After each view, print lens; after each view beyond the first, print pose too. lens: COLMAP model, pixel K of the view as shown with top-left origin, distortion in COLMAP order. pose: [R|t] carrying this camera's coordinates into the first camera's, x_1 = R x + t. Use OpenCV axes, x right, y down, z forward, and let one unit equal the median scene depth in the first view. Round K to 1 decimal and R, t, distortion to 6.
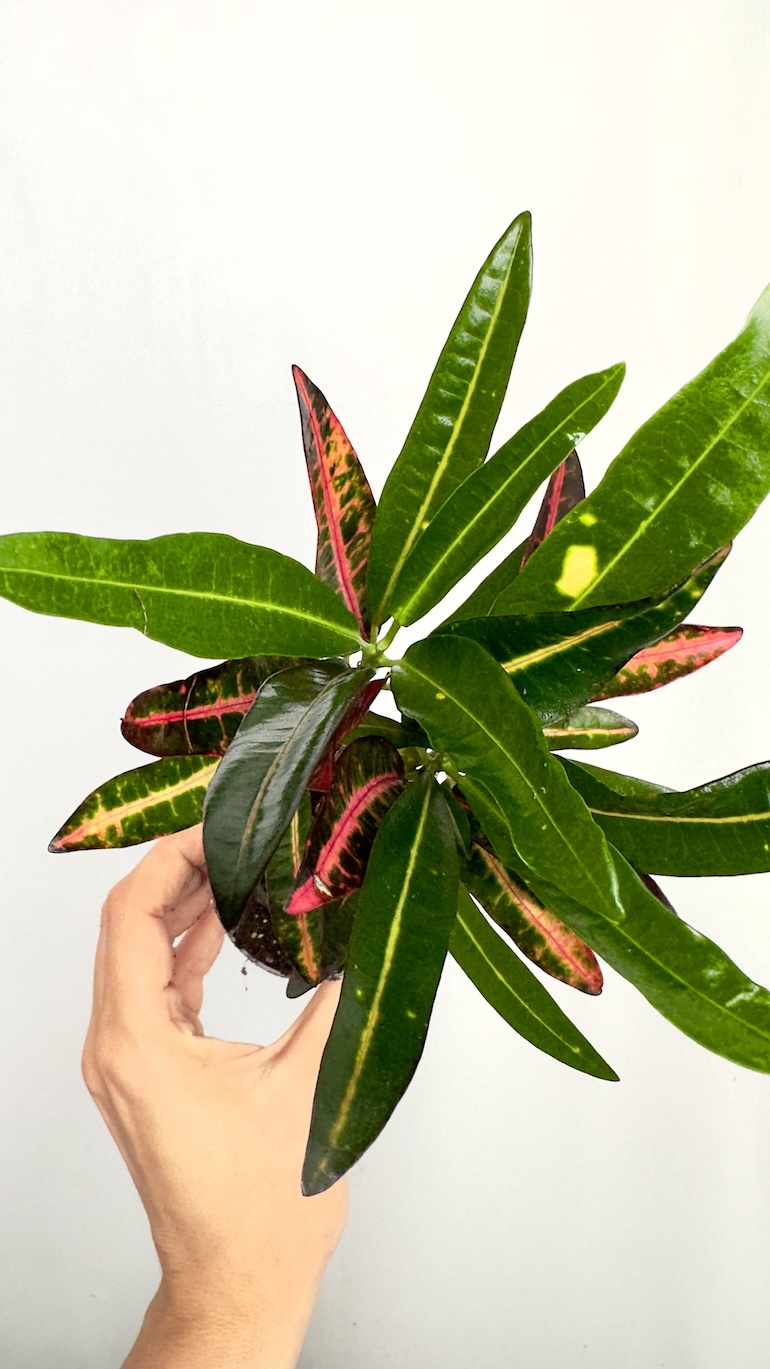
lens RADIAL K [[911.1, 0, 332.9], [0, 911.1, 682.7], [0, 0, 1]] dist [0.033902, -0.042452]
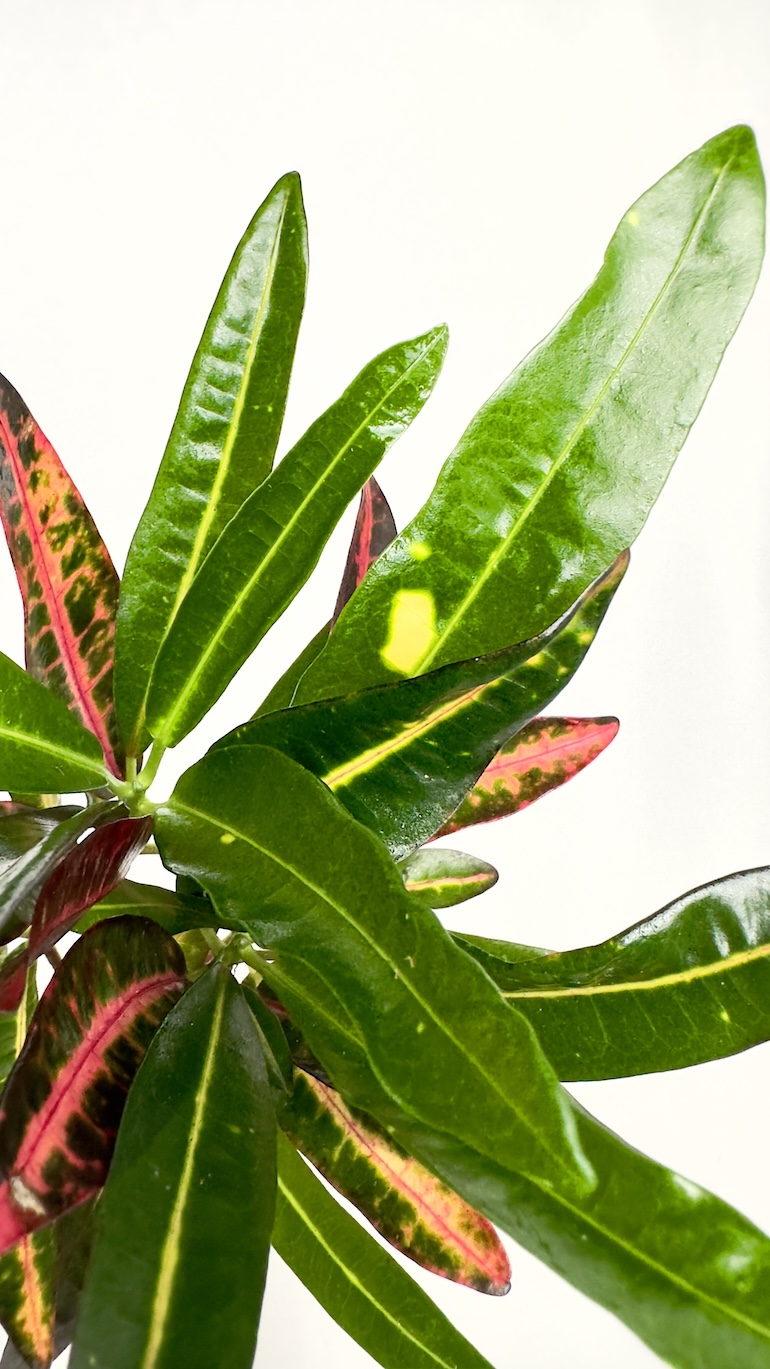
lens RADIAL K [[911.1, 0, 332.9], [0, 911.1, 682.7], [0, 0, 1]] dist [0.033902, -0.042452]
pose [[0.973783, -0.045817, 0.222817, 0.050256], [0.093819, 0.973210, -0.209905, 0.050444], [-0.207231, 0.225306, 0.951994, 0.330062]]
